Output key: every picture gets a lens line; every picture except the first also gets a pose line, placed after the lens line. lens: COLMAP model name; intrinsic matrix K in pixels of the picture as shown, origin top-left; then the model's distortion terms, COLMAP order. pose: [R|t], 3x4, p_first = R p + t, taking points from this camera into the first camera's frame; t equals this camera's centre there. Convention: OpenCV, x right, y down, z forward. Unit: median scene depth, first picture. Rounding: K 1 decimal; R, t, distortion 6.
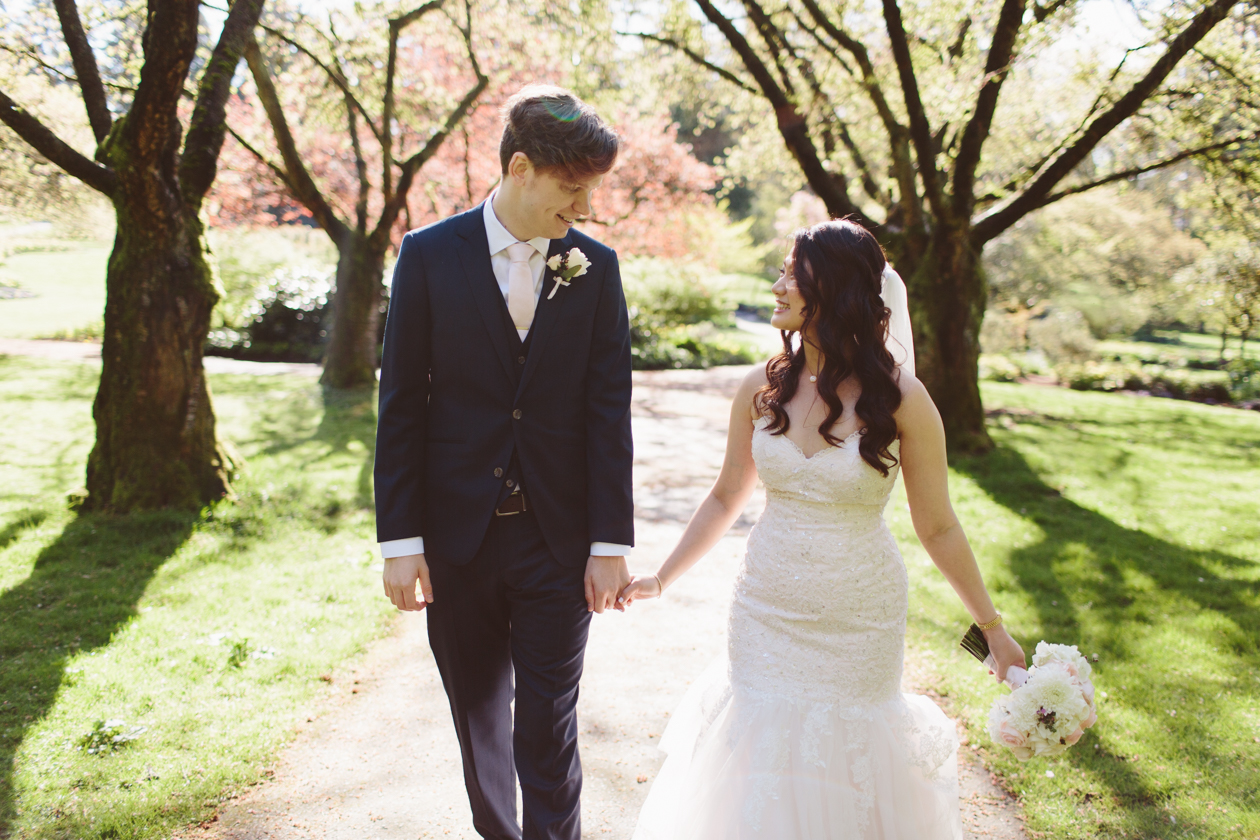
lens RADIAL K [[1236.6, 0, 649.4], [0, 1236.6, 421.2], [0, 0, 1]] dist [-0.005833, -0.018947]
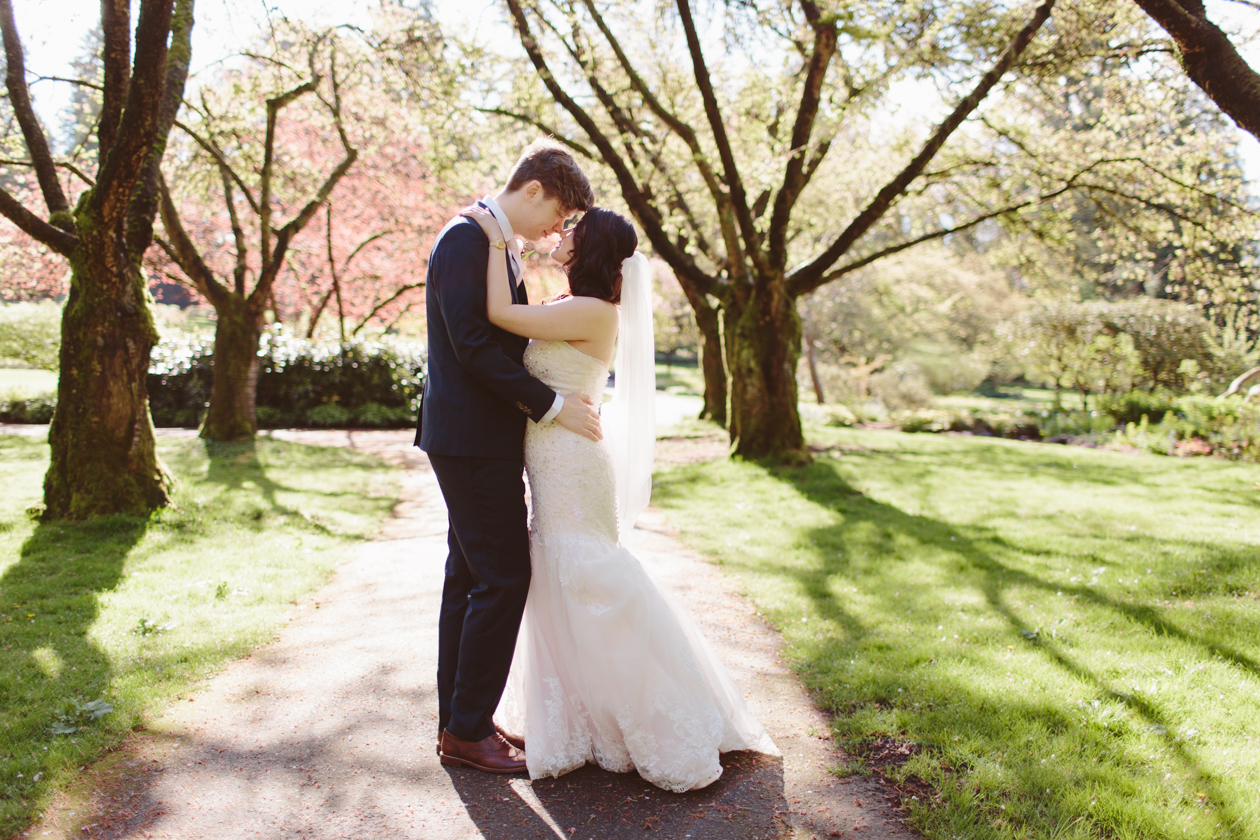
lens RADIAL K [[1236.6, 0, 649.4], [0, 1236.6, 421.2], [0, 0, 1]] dist [-0.005833, -0.018947]
pose [[0.993227, -0.025634, 0.113330, -0.005773], [0.031542, 0.998218, -0.050655, 0.022929], [-0.111830, 0.053886, 0.992265, -0.099070]]
